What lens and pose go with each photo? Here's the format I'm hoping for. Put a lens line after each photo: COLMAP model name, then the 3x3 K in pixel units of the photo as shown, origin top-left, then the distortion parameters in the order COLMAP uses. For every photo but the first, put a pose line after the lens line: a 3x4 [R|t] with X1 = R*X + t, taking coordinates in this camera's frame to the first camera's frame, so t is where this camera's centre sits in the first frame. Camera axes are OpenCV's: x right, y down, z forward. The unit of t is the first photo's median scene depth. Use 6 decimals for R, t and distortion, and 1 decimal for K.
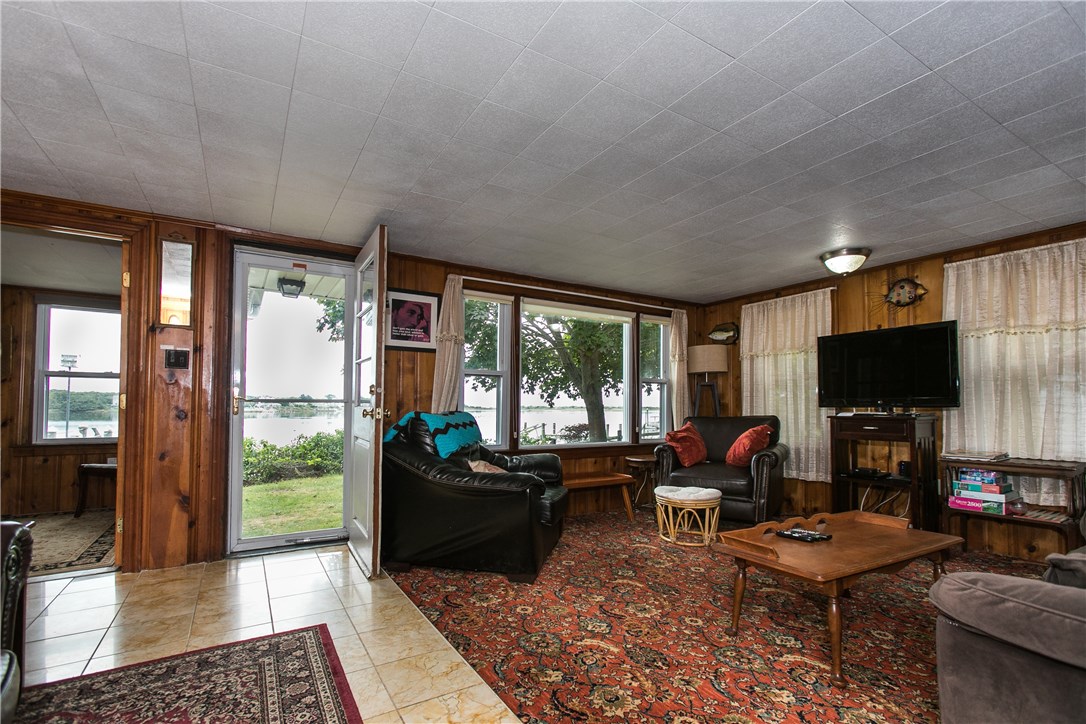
lens RADIAL K [[485.6, 0, 544.7], [0, 485.6, 394.4], [0, 0, 1]] dist [-0.000507, 0.000712]
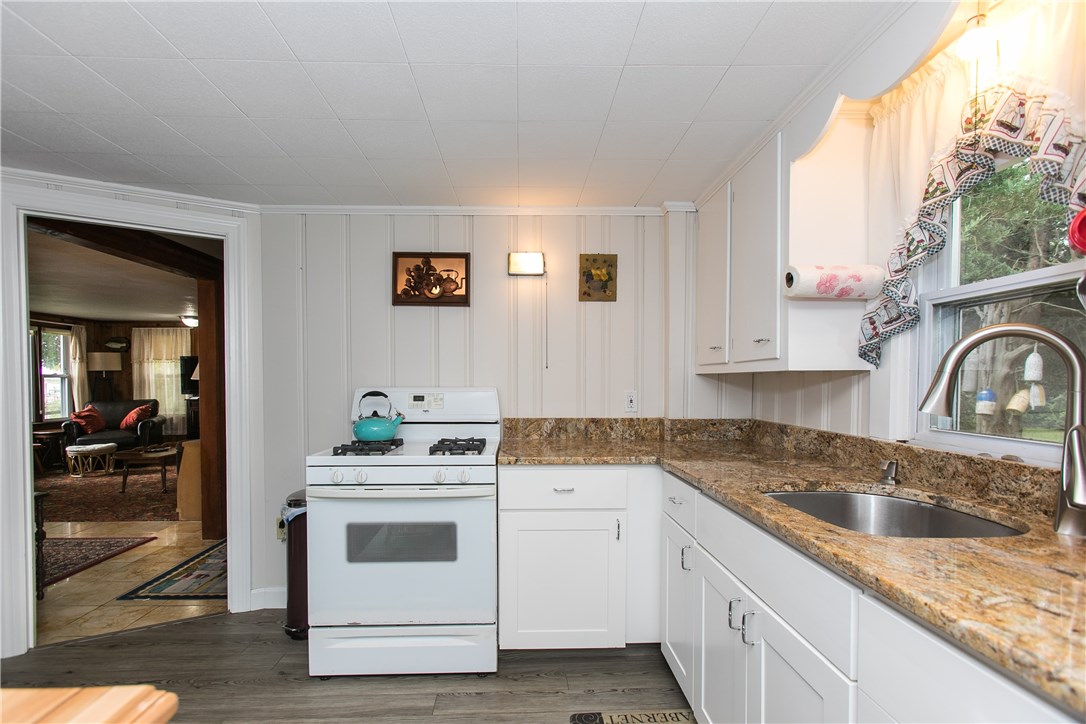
lens RADIAL K [[485.6, 0, 540.0], [0, 485.6, 393.6], [0, 0, 1]] dist [-0.000507, 0.000712]
pose [[0.484842, -0.024213, 0.874267, -0.364622], [-0.022464, 0.998942, 0.040124, -0.075462], [-0.874313, -0.039093, 0.483785, -1.010671]]
